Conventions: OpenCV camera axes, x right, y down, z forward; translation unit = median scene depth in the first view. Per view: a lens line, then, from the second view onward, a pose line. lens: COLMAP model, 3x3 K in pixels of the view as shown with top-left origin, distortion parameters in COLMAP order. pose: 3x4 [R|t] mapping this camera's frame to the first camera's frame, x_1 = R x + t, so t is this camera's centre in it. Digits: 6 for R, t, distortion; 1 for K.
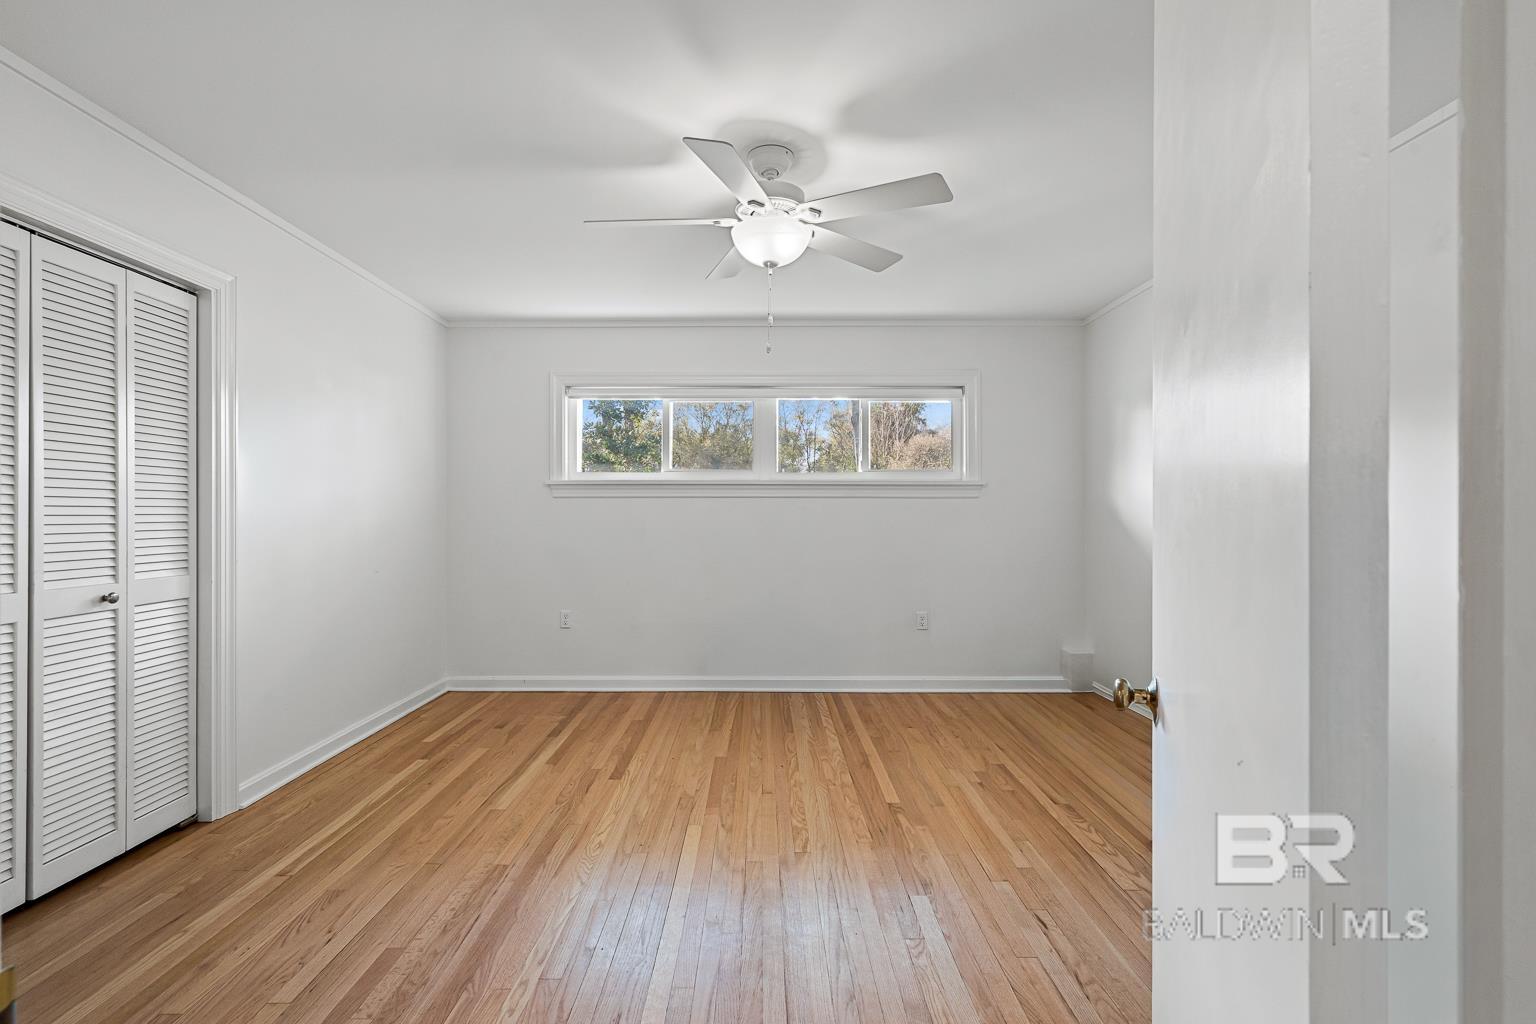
lens RADIAL K [[695.5, 0, 759.0], [0, 695.5, 511.4], [0, 0, 1]] dist [-0.003365, 0.001480]
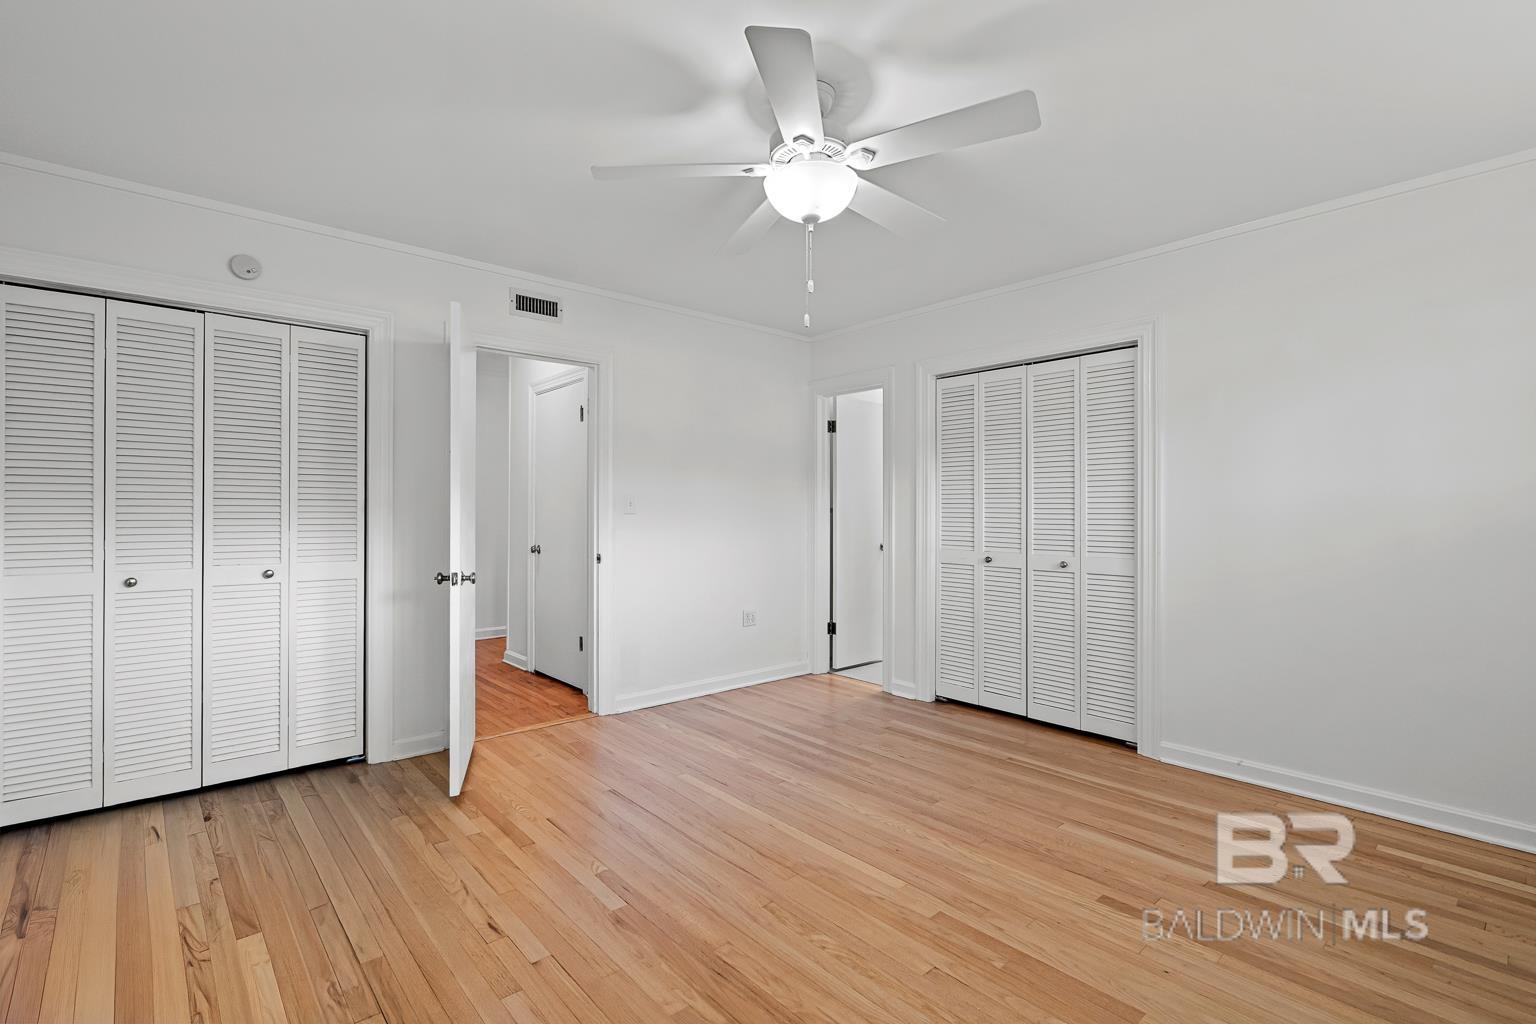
lens RADIAL K [[695.5, 0, 761.2], [0, 695.5, 509.3], [0, 0, 1]] dist [-0.003365, 0.001480]
pose [[-0.746311, -0.002208, -0.665593, 0.645610], [-0.002965, 0.999996, 0.000006, -0.002815], [0.665590, 0.001978, -0.746315, 1.642985]]
